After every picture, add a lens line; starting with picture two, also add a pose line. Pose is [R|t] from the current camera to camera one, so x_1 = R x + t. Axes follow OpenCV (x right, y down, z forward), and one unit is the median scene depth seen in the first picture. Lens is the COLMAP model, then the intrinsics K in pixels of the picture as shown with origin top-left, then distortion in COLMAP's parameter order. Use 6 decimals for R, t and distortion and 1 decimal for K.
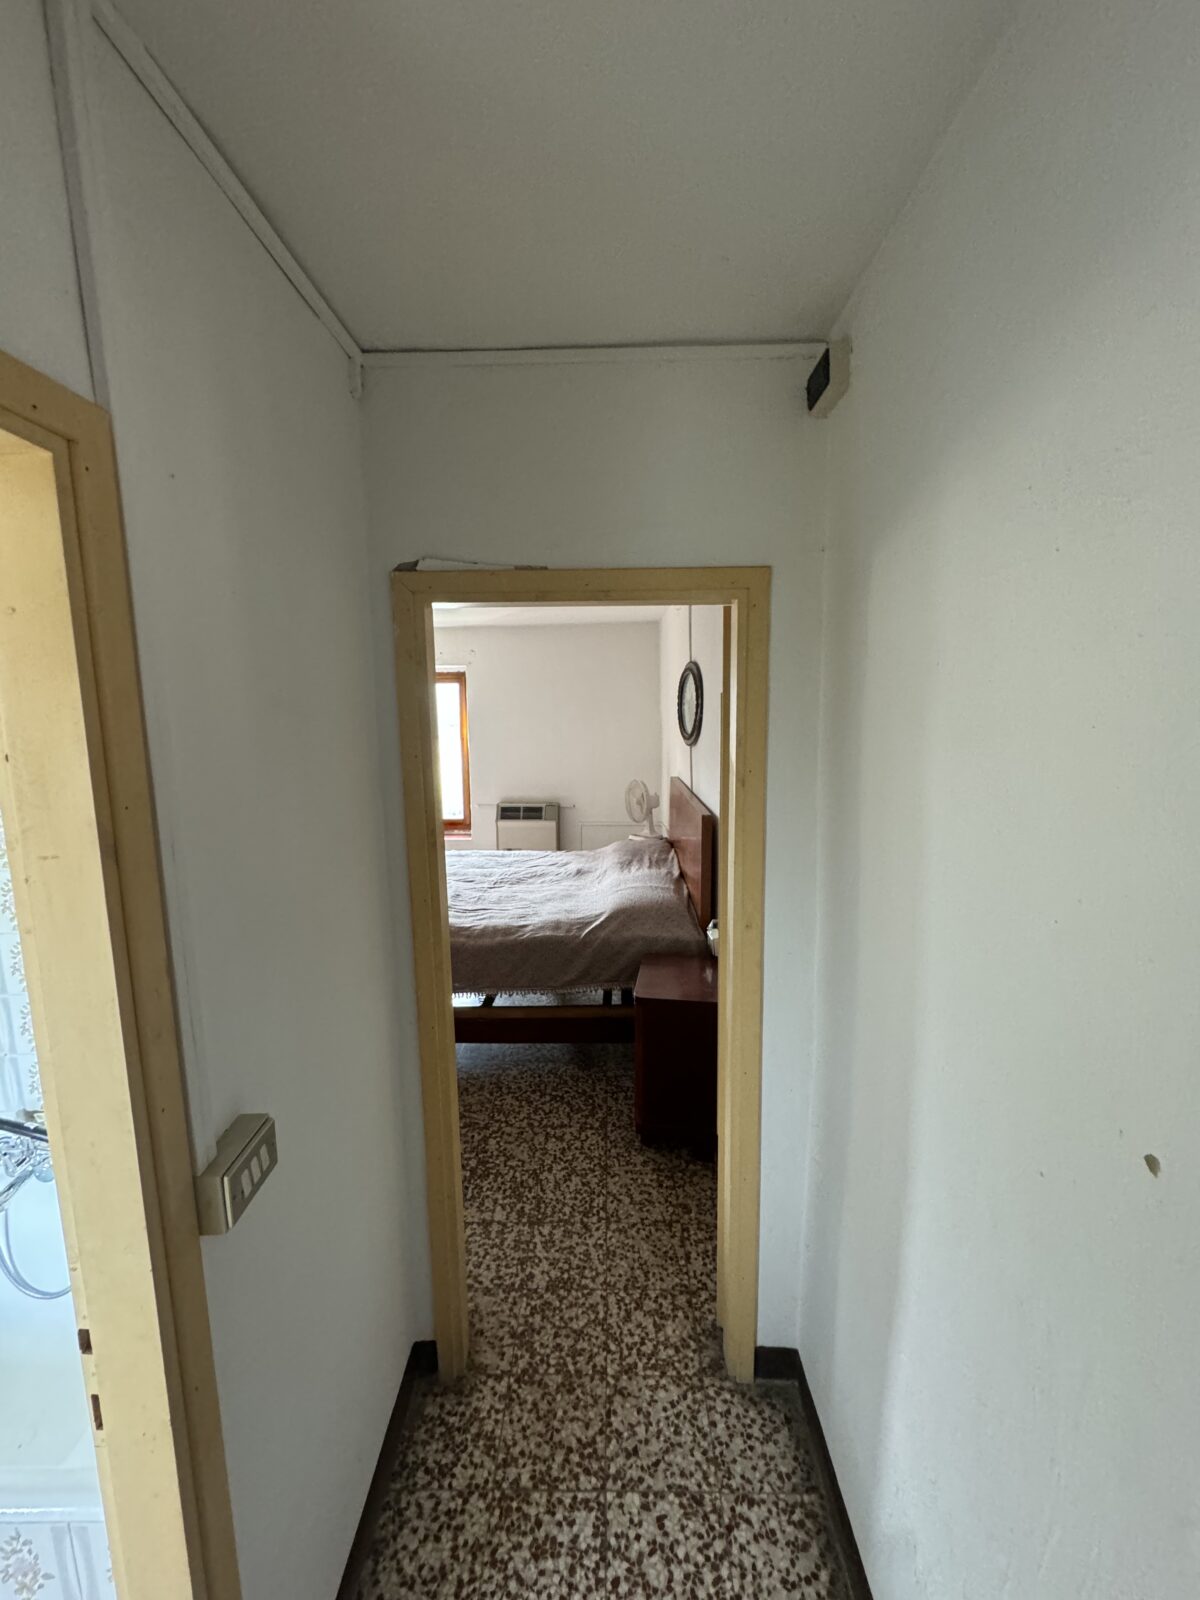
lens RADIAL K [[638.8, 0, 601.4], [0, 638.8, 798.1], [0, 0, 1]] dist [-0.004176, 0.000968]
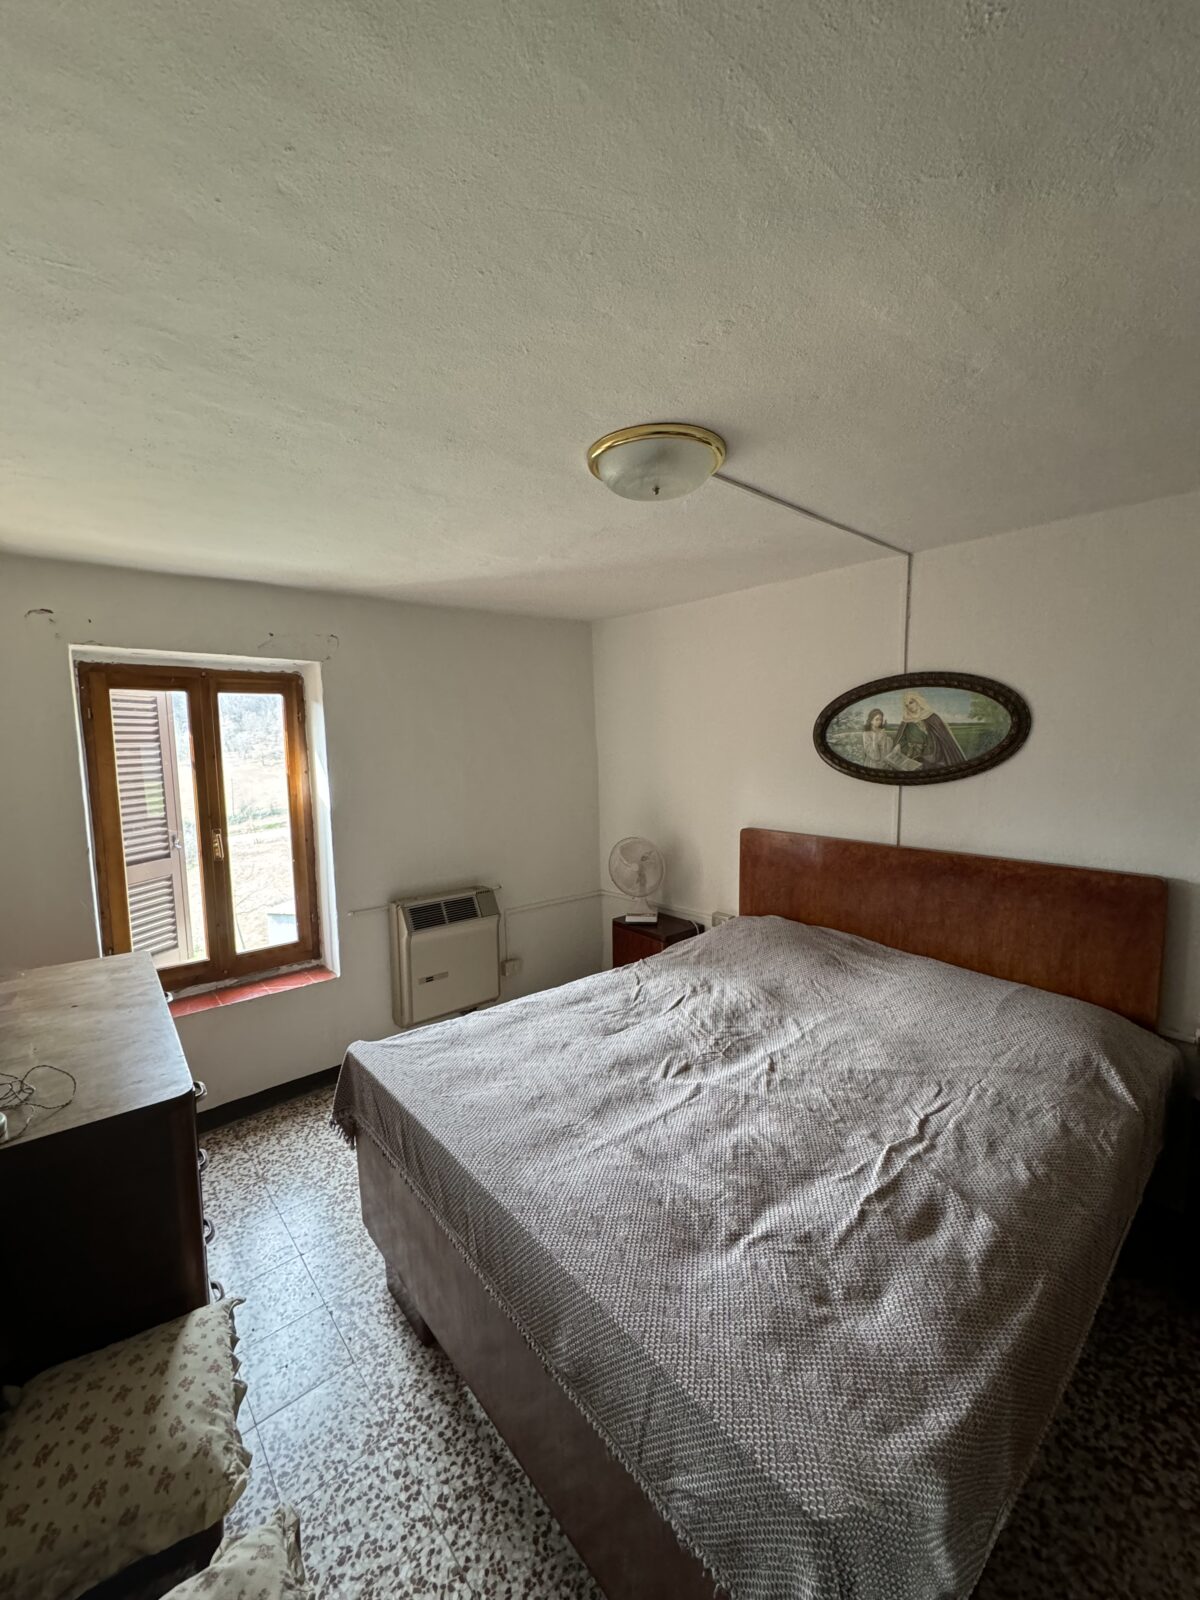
lens RADIAL K [[638.8, 0, 601.4], [0, 638.8, 799.8], [0, 0, 1]] dist [-0.004176, 0.000968]
pose [[0.743579, -0.069180, 0.665060, -1.205761], [0.100895, 0.994853, -0.009322, -0.181719], [-0.660992, 0.074033, 0.746732, 1.325471]]
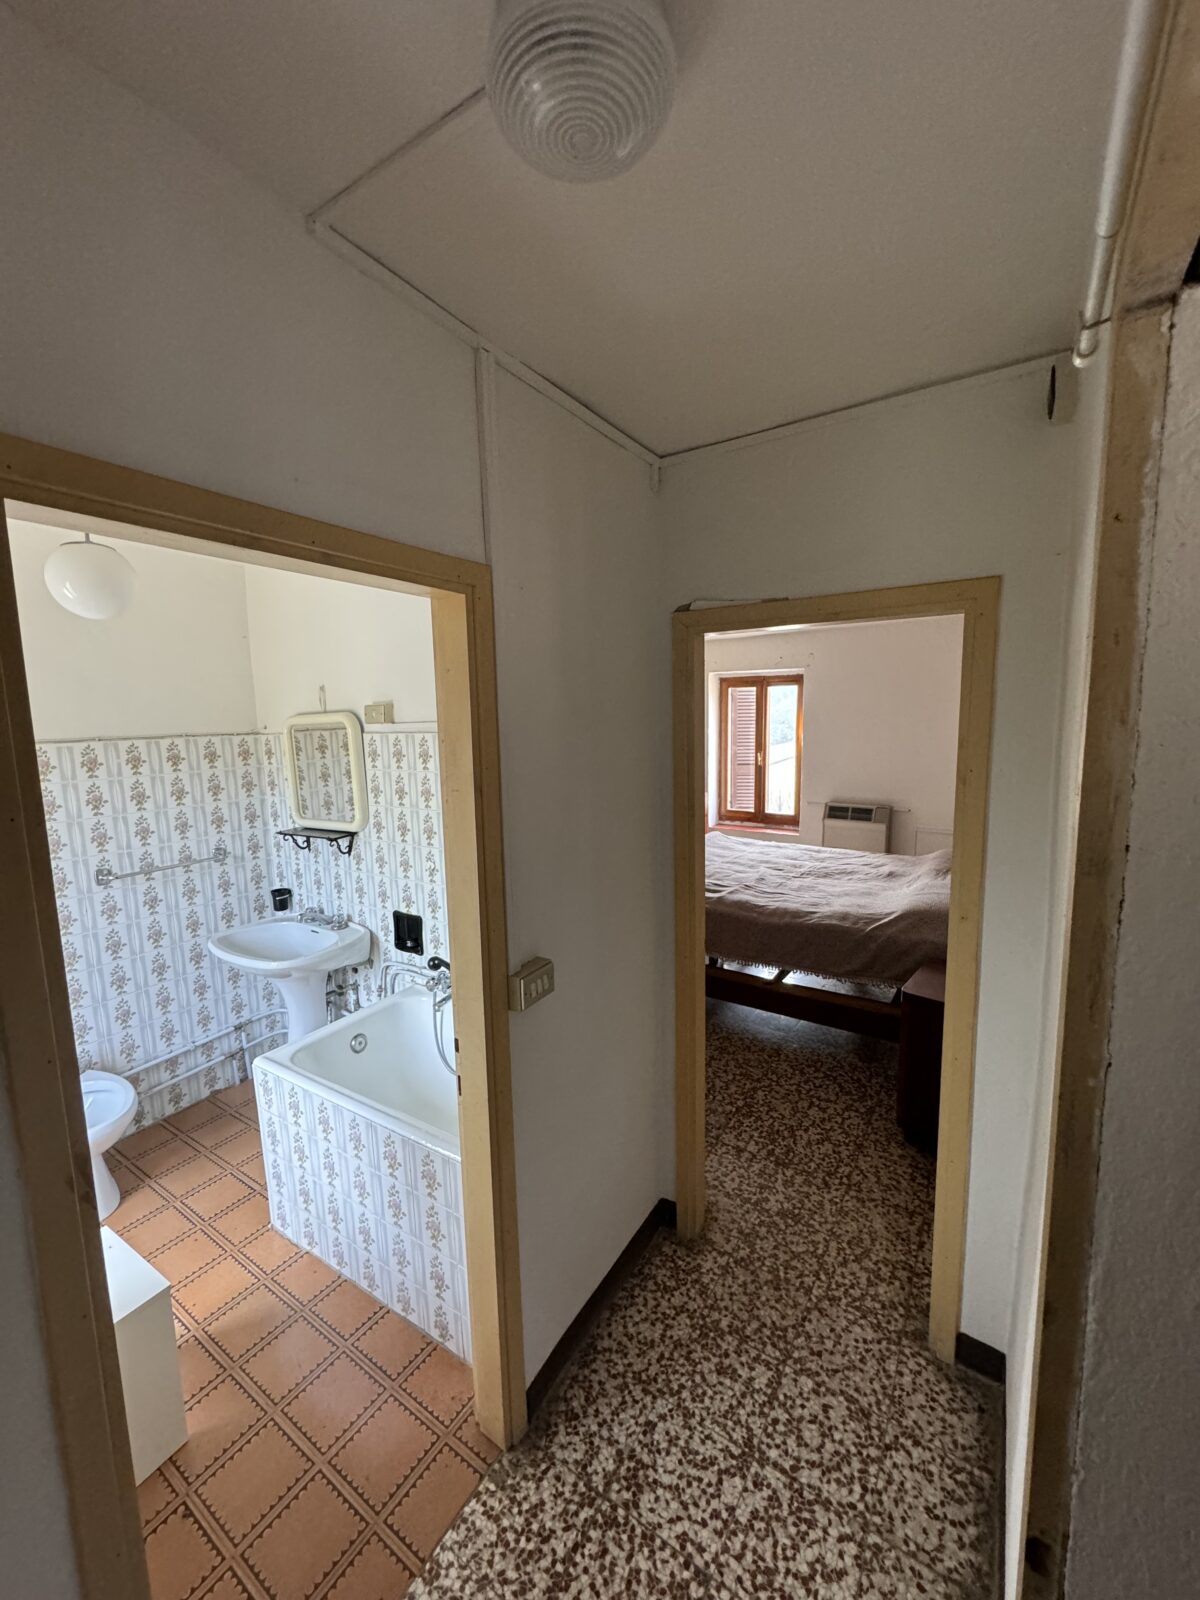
lens RADIAL K [[638.8, 0, 601.2], [0, 638.8, 797.7], [0, 0, 1]] dist [-0.004176, 0.000968]
pose [[0.847852, 0.063398, -0.526429, 0.206965], [-0.063432, 0.997824, 0.018007, 0.016727], [0.526425, 0.018125, 0.850029, -0.166867]]
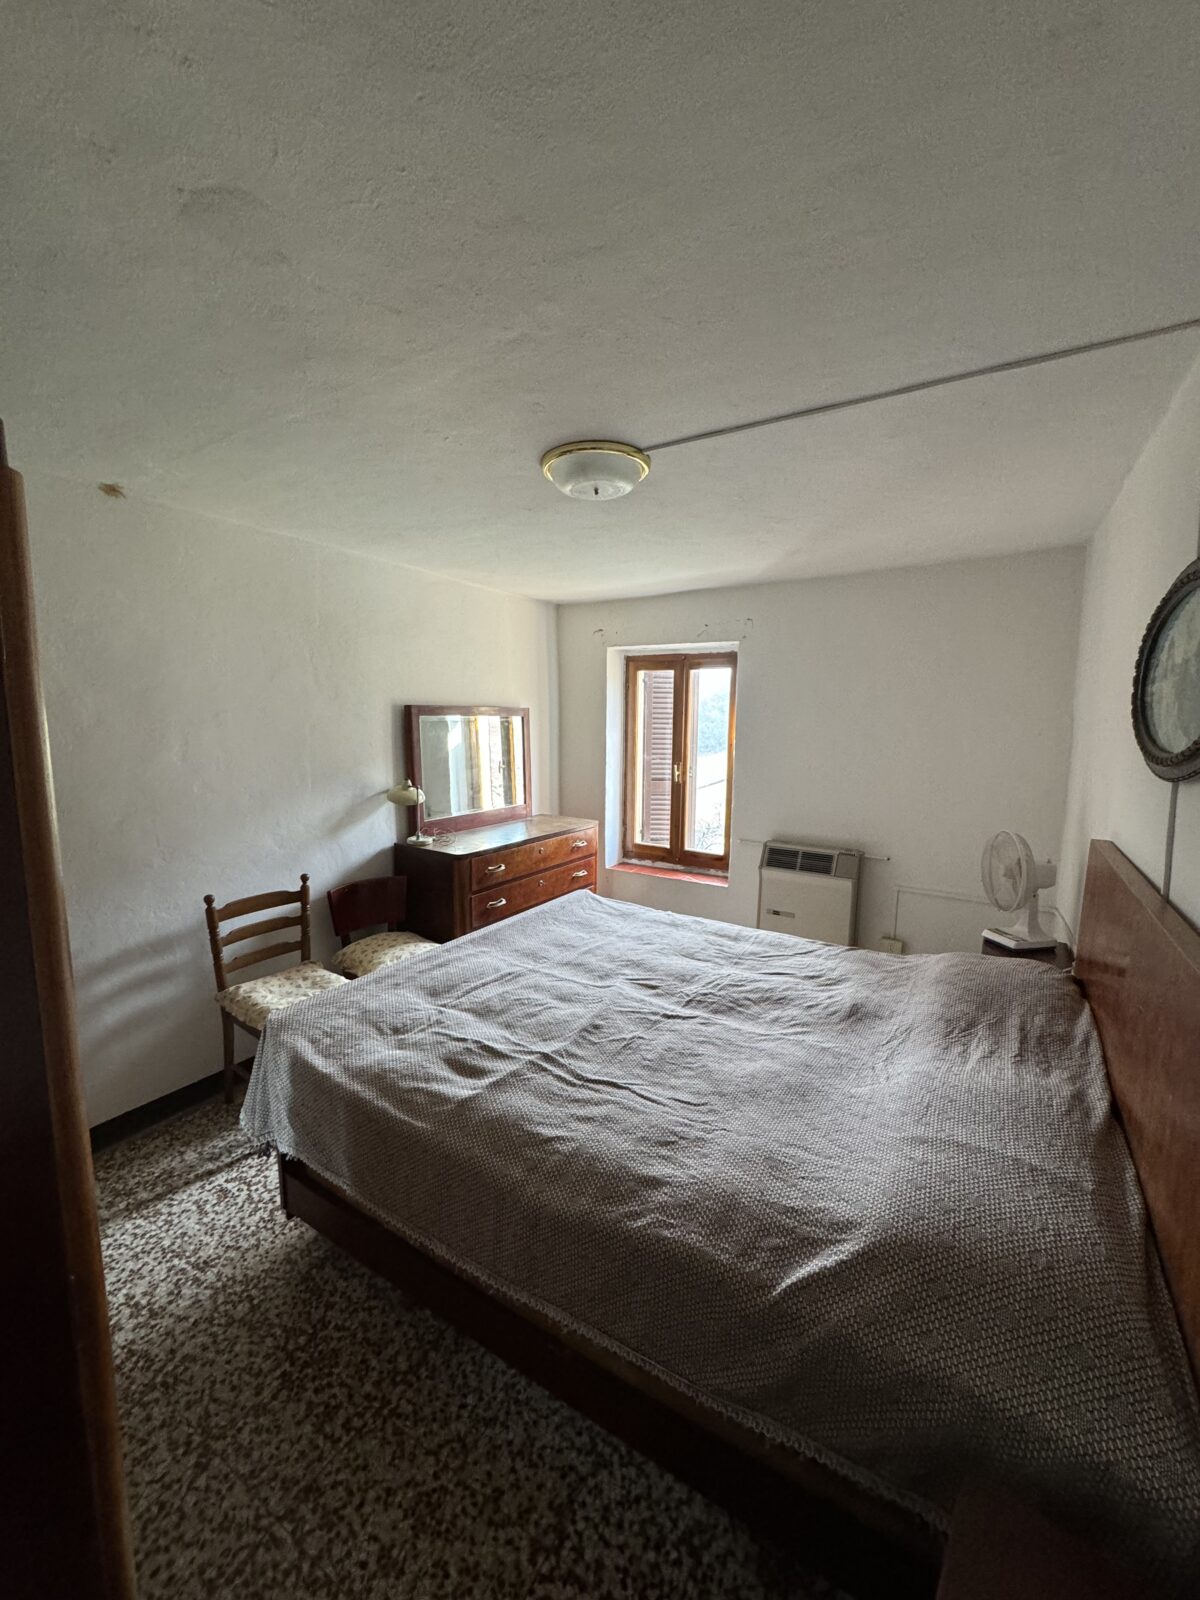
lens RADIAL K [[638.8, 0, 600.6], [0, 638.8, 800.4], [0, 0, 1]] dist [-0.004176, 0.000968]
pose [[0.863103, 0.080509, -0.498570, 0.064171], [-0.084489, 0.996317, 0.014621, -0.090439], [0.497911, 0.029504, 0.866726, 0.962538]]
